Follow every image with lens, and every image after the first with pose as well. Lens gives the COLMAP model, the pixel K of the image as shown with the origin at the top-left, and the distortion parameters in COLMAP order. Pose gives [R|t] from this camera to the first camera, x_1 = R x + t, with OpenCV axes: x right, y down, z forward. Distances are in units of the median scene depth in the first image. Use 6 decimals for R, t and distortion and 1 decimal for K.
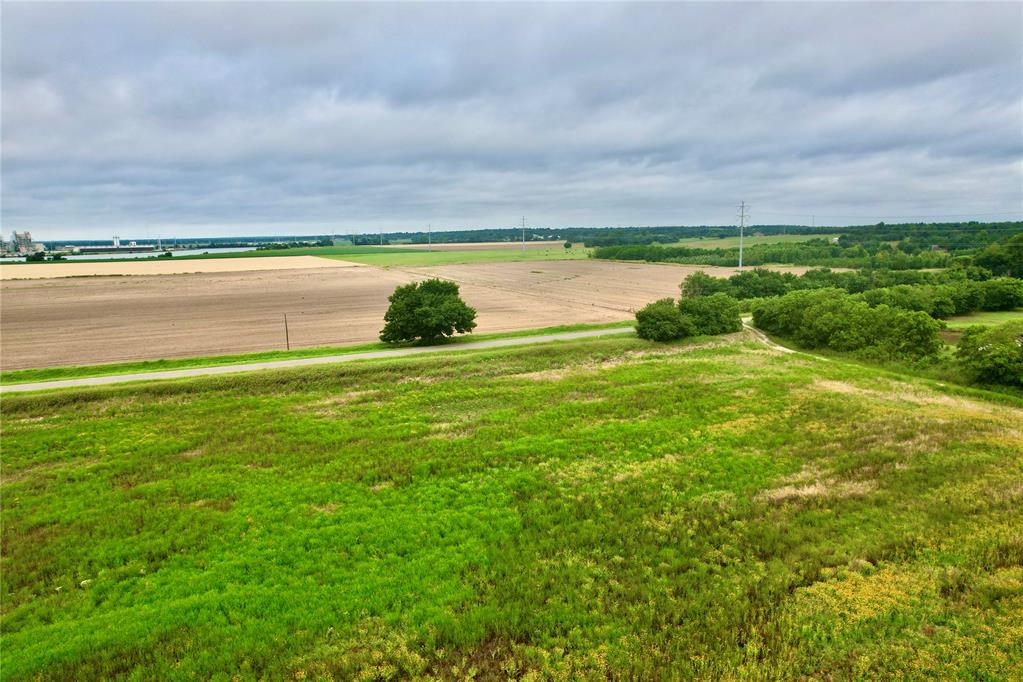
lens RADIAL K [[656.1, 0, 514.4], [0, 656.1, 343.2], [0, 0, 1]] dist [-0.078695, 0.070841]
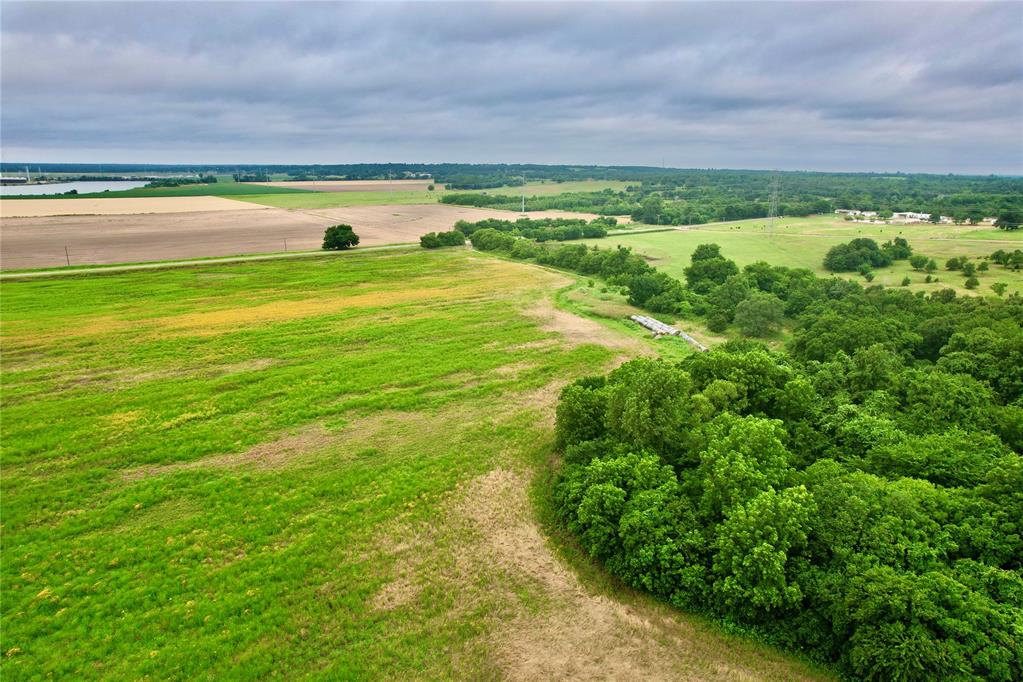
lens RADIAL K [[656.1, 0, 514.4], [0, 656.1, 343.2], [0, 0, 1]] dist [-0.078695, 0.070841]
pose [[0.983580, -0.024403, 0.178814, 0.053450], [0.006463, 0.994943, 0.100231, 0.083612], [-0.180356, -0.097430, 0.978764, -1.218295]]
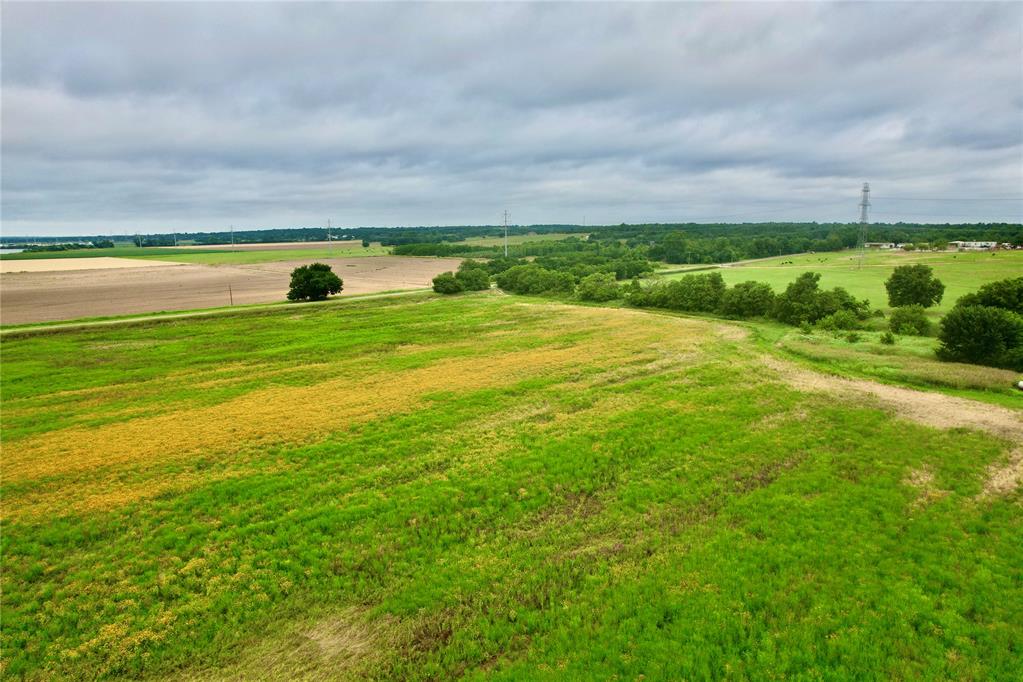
lens RADIAL K [[656.1, 0, 514.4], [0, 656.1, 343.2], [0, 0, 1]] dist [-0.078695, 0.070841]
pose [[0.951000, -0.050927, 0.304968, -0.117615], [0.050502, 0.998681, 0.009290, 0.090301], [-0.305038, 0.006567, 0.952317, -0.584520]]
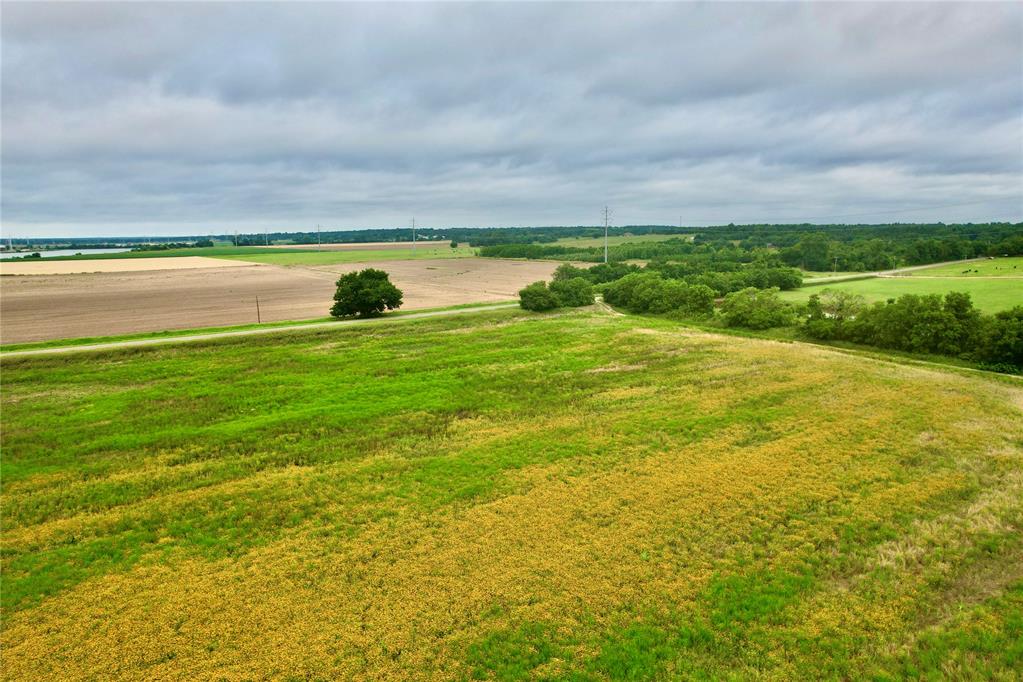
lens RADIAL K [[656.1, 0, 514.4], [0, 656.1, 343.2], [0, 0, 1]] dist [-0.078695, 0.070841]
pose [[0.984384, -0.026994, 0.173955, -0.049495], [0.027008, 0.999633, 0.002283, 0.042555], [-0.173953, 0.002450, 0.984751, -0.264096]]
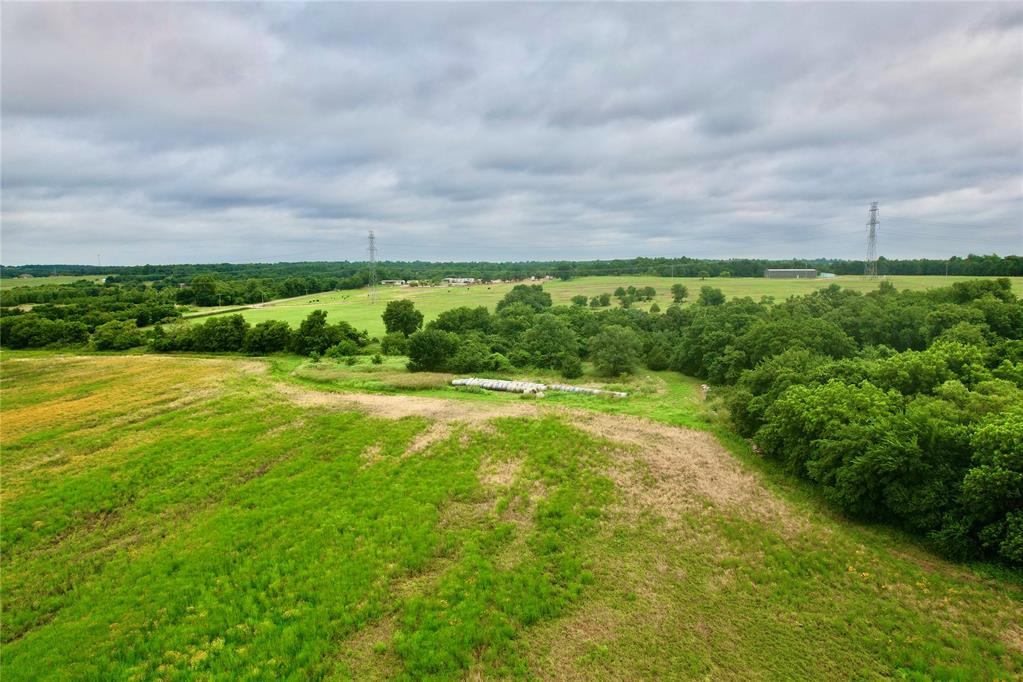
lens RADIAL K [[656.1, 0, 514.4], [0, 656.1, 343.2], [0, 0, 1]] dist [-0.078695, 0.070841]
pose [[0.549959, -0.094496, 0.829829, -0.159496], [0.142379, 0.989642, 0.018335, 0.100302], [-0.822966, 0.108067, 0.557717, -0.702917]]
